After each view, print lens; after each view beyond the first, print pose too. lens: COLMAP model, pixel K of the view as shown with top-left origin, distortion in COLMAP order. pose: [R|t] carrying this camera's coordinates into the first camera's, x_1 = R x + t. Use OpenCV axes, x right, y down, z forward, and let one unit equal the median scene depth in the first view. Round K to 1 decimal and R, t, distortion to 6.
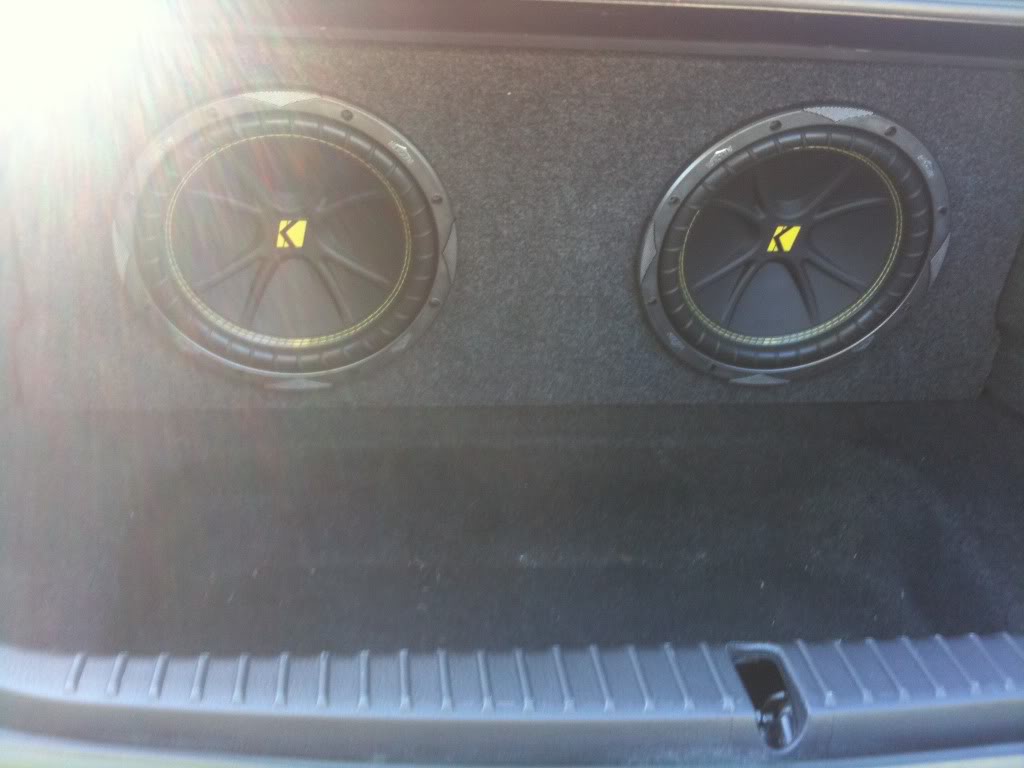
lens RADIAL K [[1097.3, 0, 512.0], [0, 1097.3, 384.0], [0, 0, 1]] dist [0.132918, -0.407835]
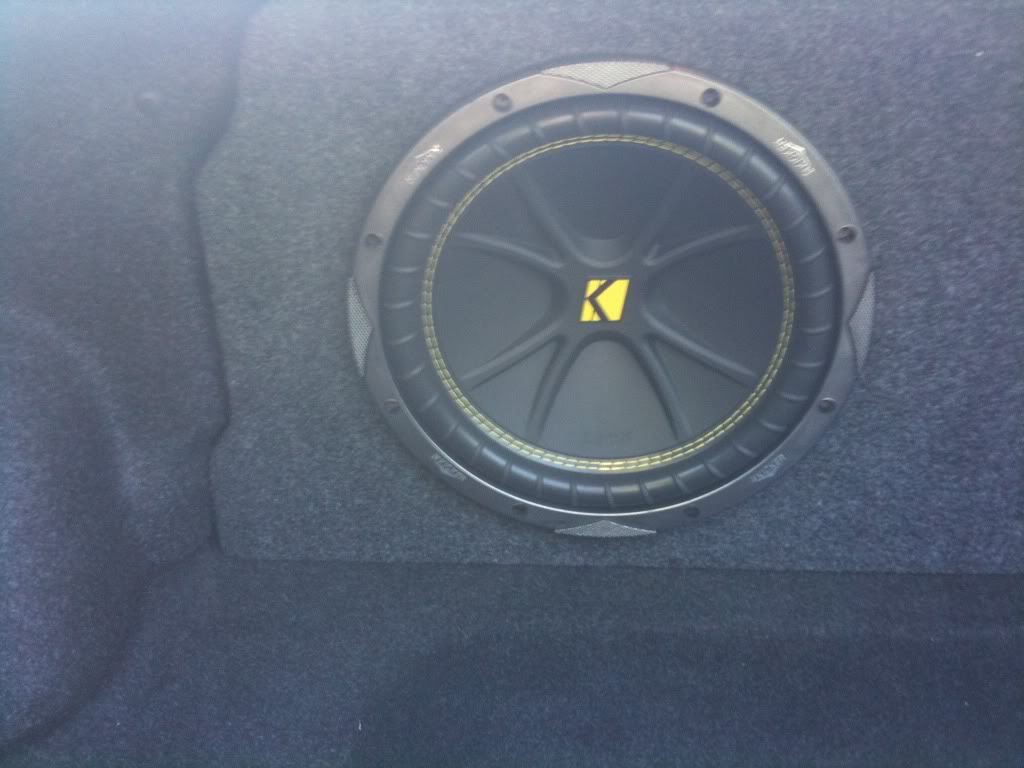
lens RADIAL K [[1097.3, 0, 512.0], [0, 1097.3, 384.0], [0, 0, 1]] dist [0.132918, -0.407835]
pose [[0.978186, -0.002186, -0.207721, -0.118387], [-0.023801, 0.992180, -0.122524, -0.004373], [0.206364, 0.124795, 0.970484, 0.359503]]
